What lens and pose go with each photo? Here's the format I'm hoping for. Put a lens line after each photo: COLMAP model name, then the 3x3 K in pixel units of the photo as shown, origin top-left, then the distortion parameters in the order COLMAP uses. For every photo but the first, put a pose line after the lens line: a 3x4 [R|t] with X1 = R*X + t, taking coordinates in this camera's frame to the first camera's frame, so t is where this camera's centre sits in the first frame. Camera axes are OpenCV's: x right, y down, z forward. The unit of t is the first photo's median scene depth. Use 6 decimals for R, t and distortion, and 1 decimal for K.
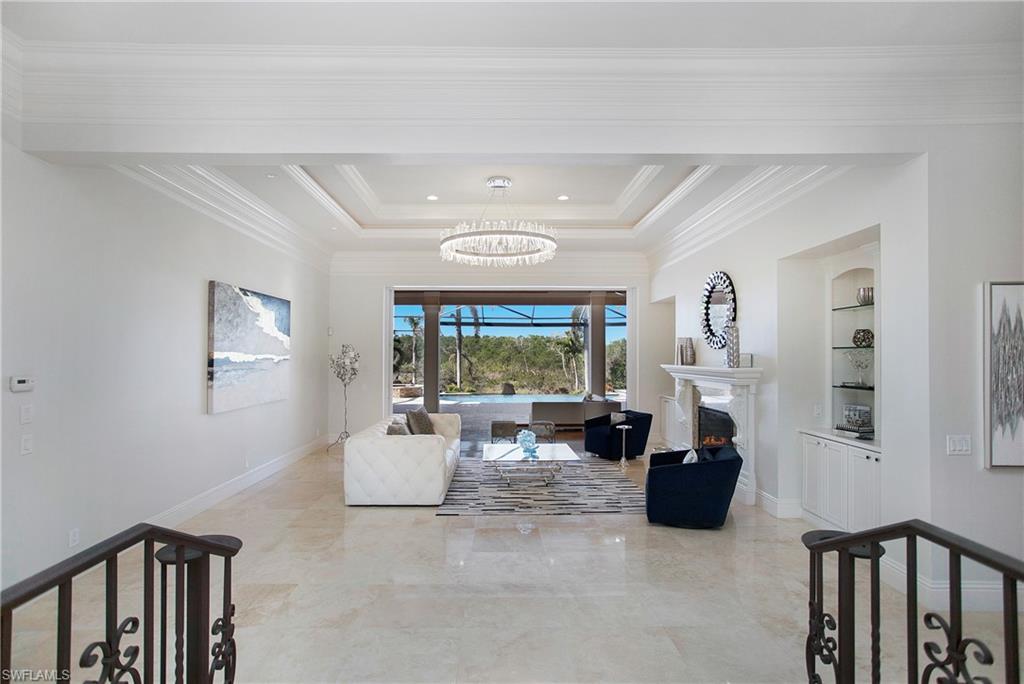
lens RADIAL K [[516.4, 0, 519.8], [0, 516.4, 369.2], [0, 0, 1]] dist [-0.000177, 0.000091]
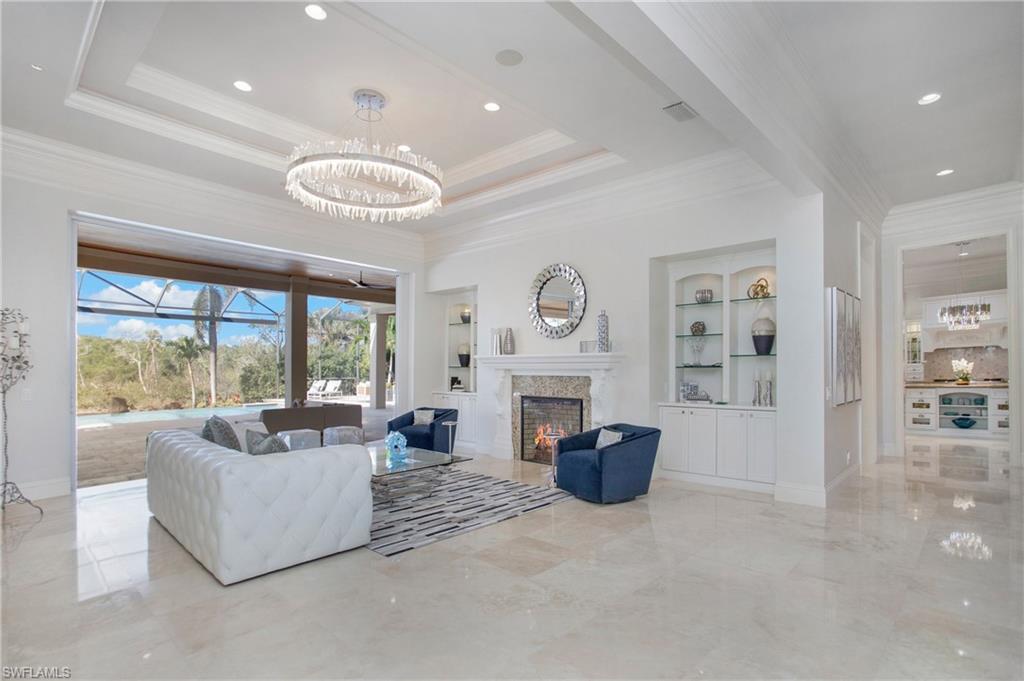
lens RADIAL K [[516.4, 0, 519.8], [0, 516.4, 367.7], [0, 0, 1]] dist [-0.000177, 0.000091]
pose [[0.676780, 0.010853, 0.736105, -0.476031], [0.016571, 0.999413, -0.029970, 0.055314], [-0.735999, 0.032481, 0.676203, 0.369280]]
